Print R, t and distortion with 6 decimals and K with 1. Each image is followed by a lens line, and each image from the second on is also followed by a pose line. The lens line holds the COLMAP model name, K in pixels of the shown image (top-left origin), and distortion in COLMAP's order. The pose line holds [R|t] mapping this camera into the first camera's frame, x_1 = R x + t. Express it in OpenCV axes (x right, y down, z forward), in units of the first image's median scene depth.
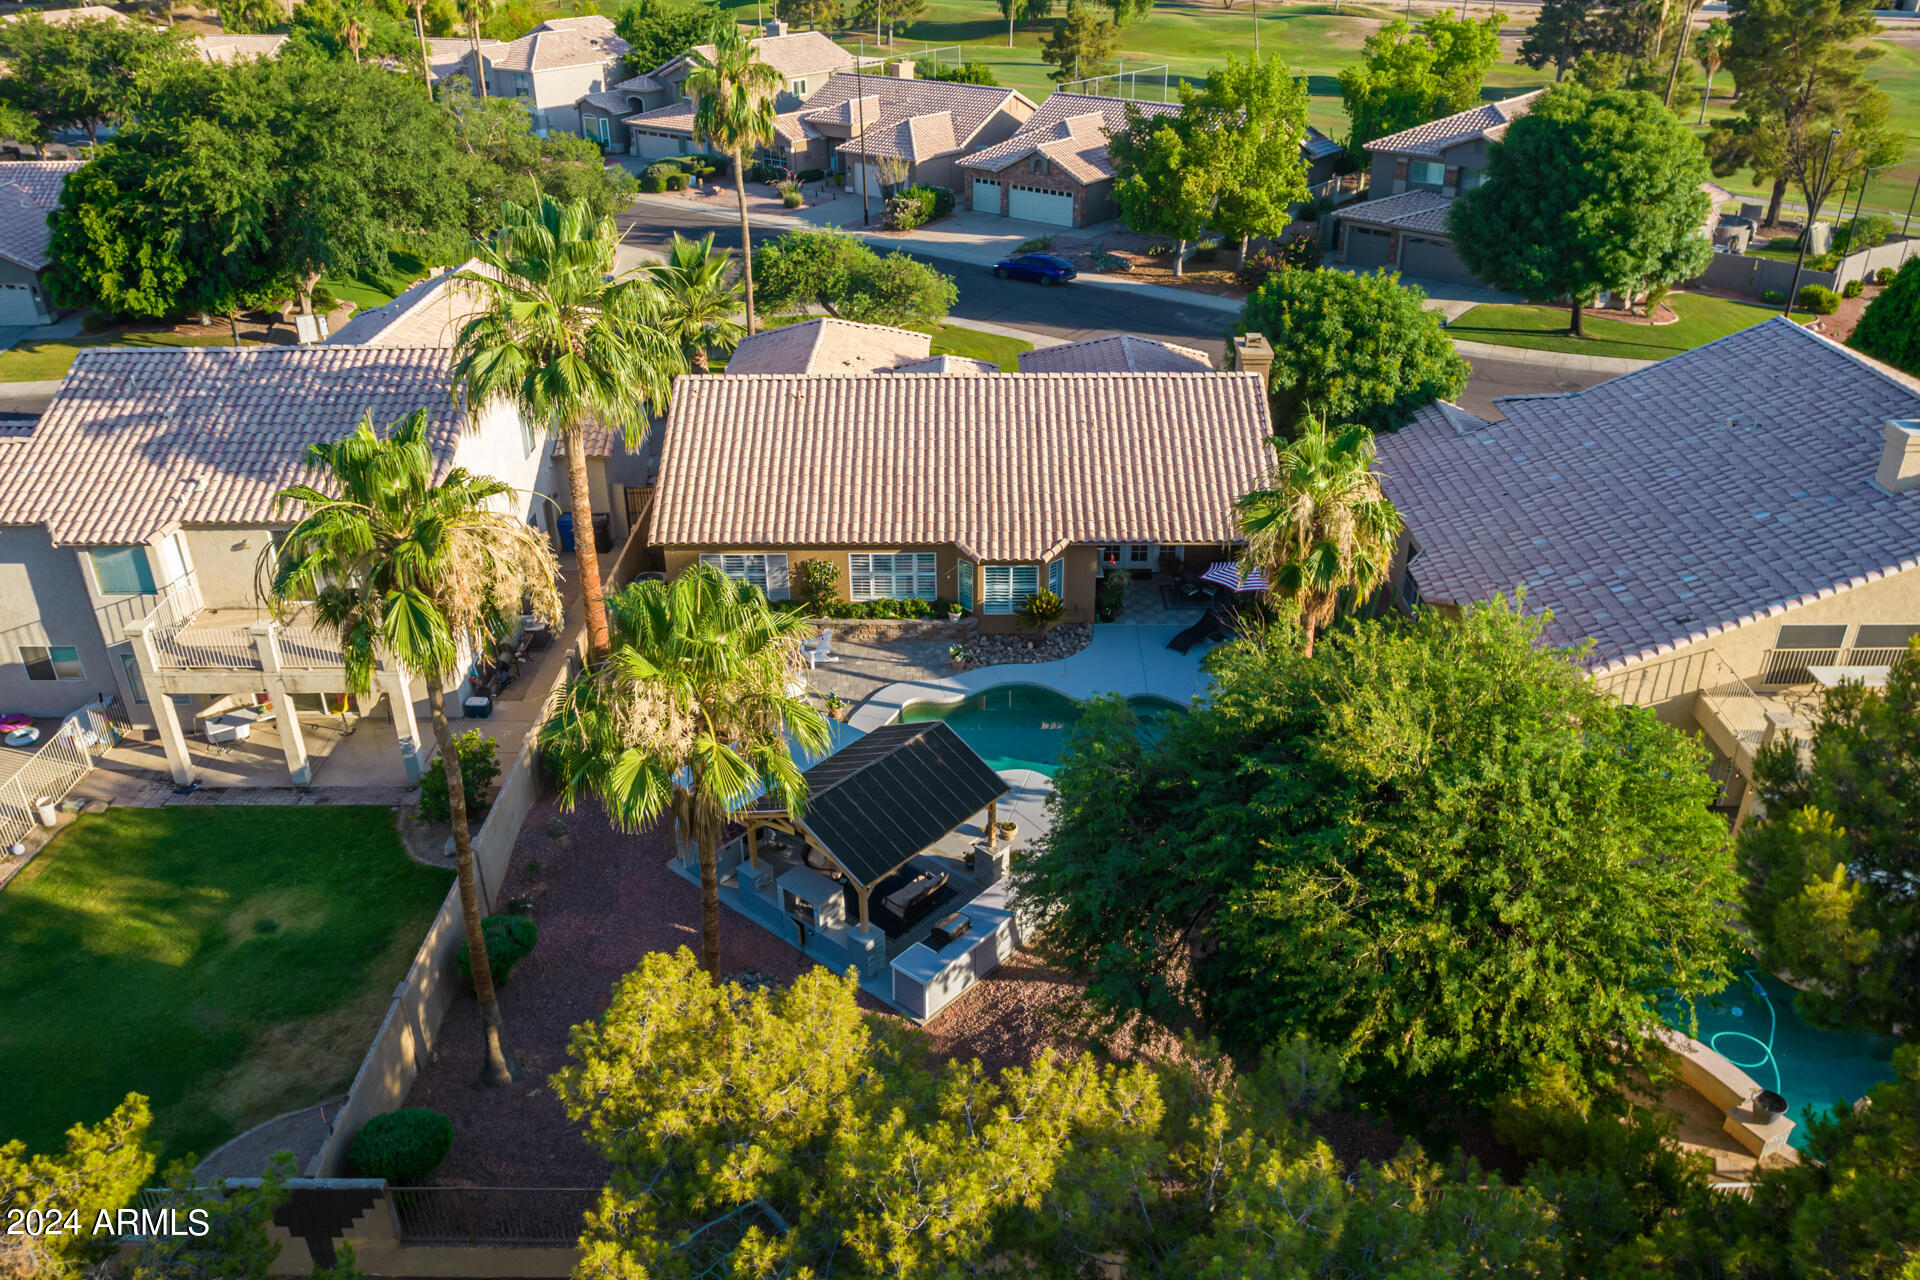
lens RADIAL K [[1467.6, 0, 960.0], [0, 1467.6, 640.0], [0, 0, 1]] dist [-0.053507, 0.017351]
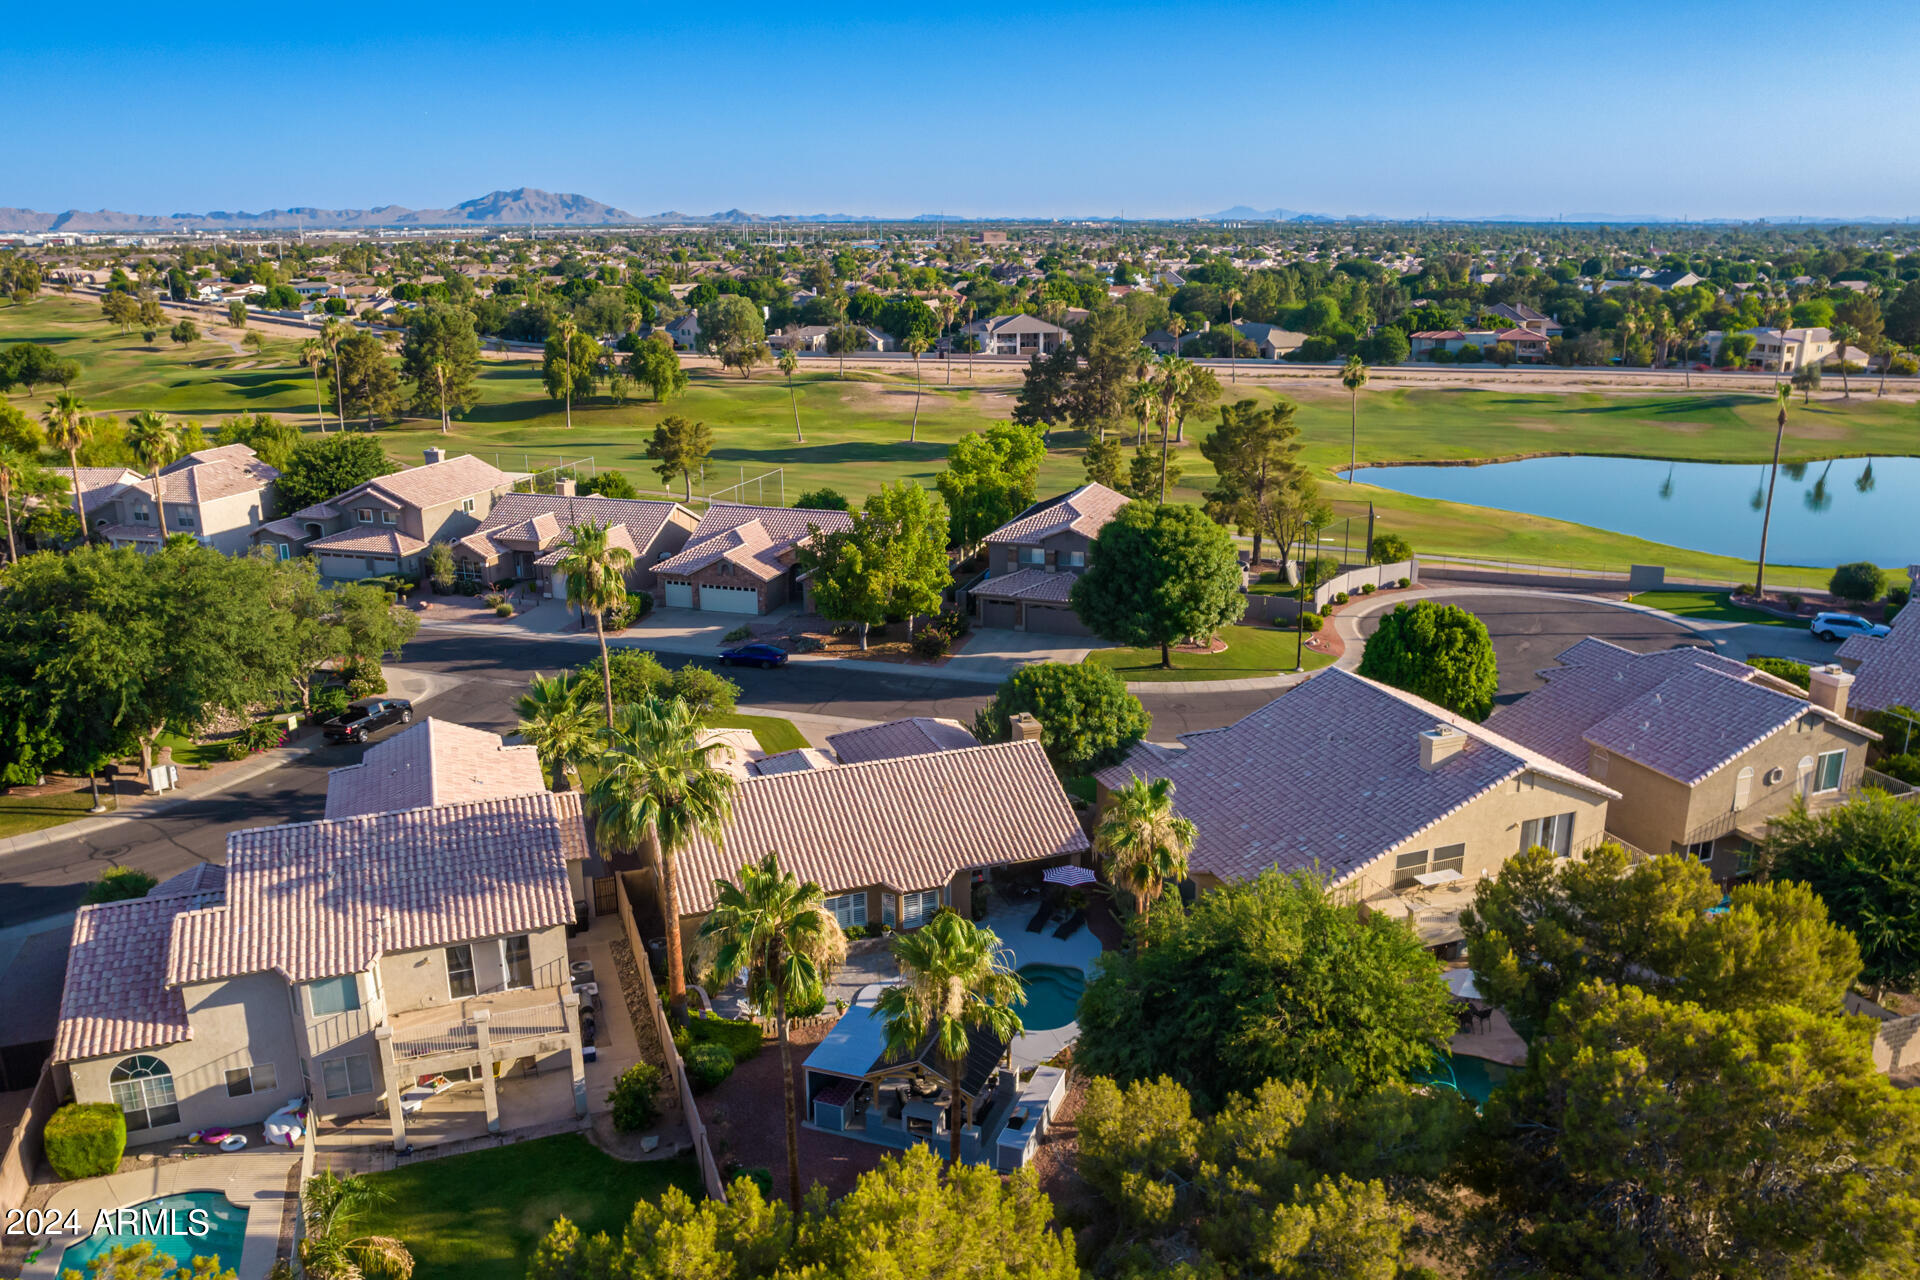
lens RADIAL K [[1467.6, 0, 960.0], [0, 1467.6, 640.0], [0, 0, 1]] dist [-0.053507, 0.017351]
pose [[0.937252, -0.098127, 0.334559, -0.260774], [0.164979, 0.970170, -0.177628, -0.019056], [-0.307149, 0.221677, 0.925483, -0.283639]]
